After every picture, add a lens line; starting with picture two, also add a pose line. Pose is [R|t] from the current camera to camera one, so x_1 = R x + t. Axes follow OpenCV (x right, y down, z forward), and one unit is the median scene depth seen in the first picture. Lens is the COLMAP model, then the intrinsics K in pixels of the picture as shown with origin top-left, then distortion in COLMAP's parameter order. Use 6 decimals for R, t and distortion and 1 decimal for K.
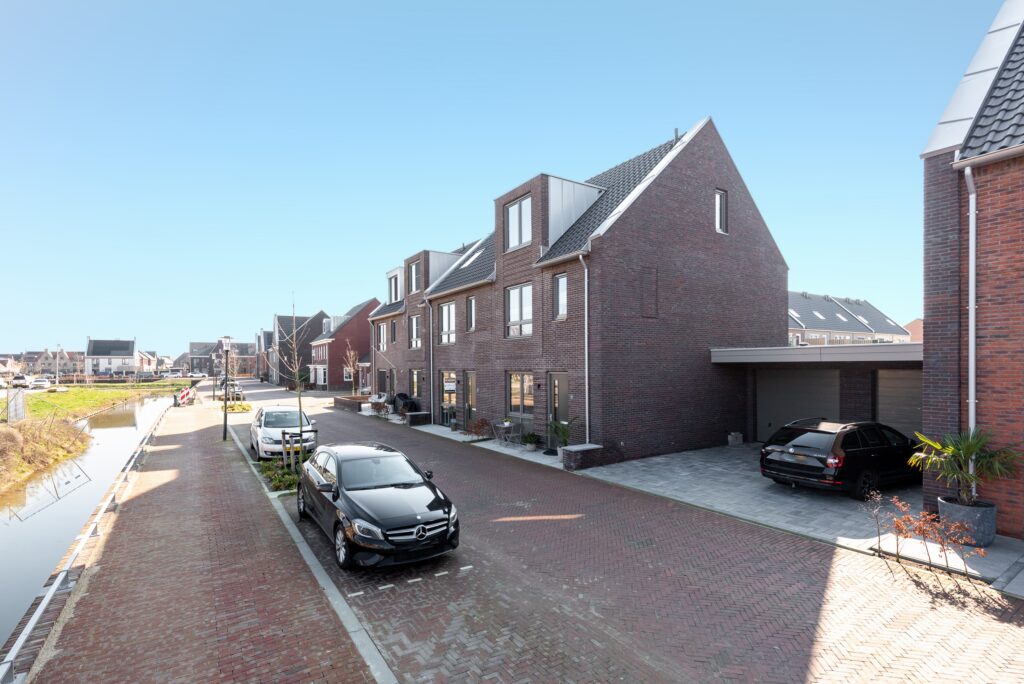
lens RADIAL K [[467.6, 0, 471.6], [0, 467.6, 373.1], [0, 0, 1]] dist [0.001334, -0.000127]
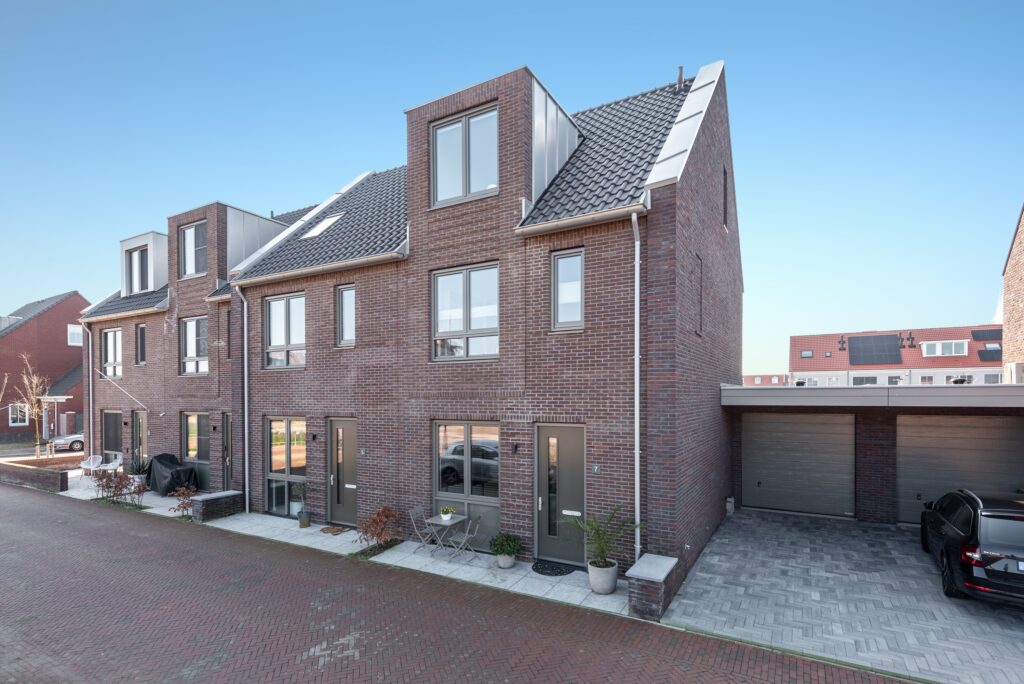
lens RADIAL K [[515.3, 0, 493.0], [0, 515.3, 403.4], [0, 0, 1]] dist [0.010712, -0.000039]
pose [[0.878564, 0.001007, 0.477624, -0.160326], [0.002754, 0.999970, -0.007175, -0.019492], [-0.477618, 0.007619, 0.878535, 0.430926]]
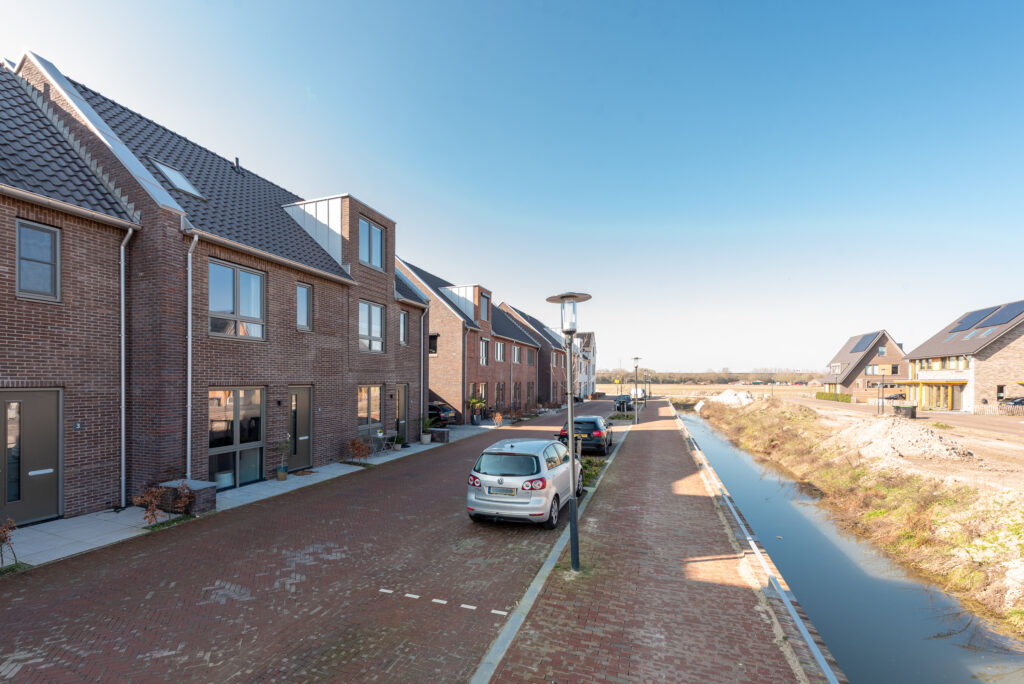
lens RADIAL K [[440.7, 0, 513.1], [0, 440.7, 374.0], [0, 0, 1]] dist [0.009412, -0.000690]
pose [[-0.660386, 0.012315, 0.750825, -0.834812], [0.010045, 0.999921, -0.007565, -0.015873], [-0.750859, 0.002547, -0.660458, 1.385985]]
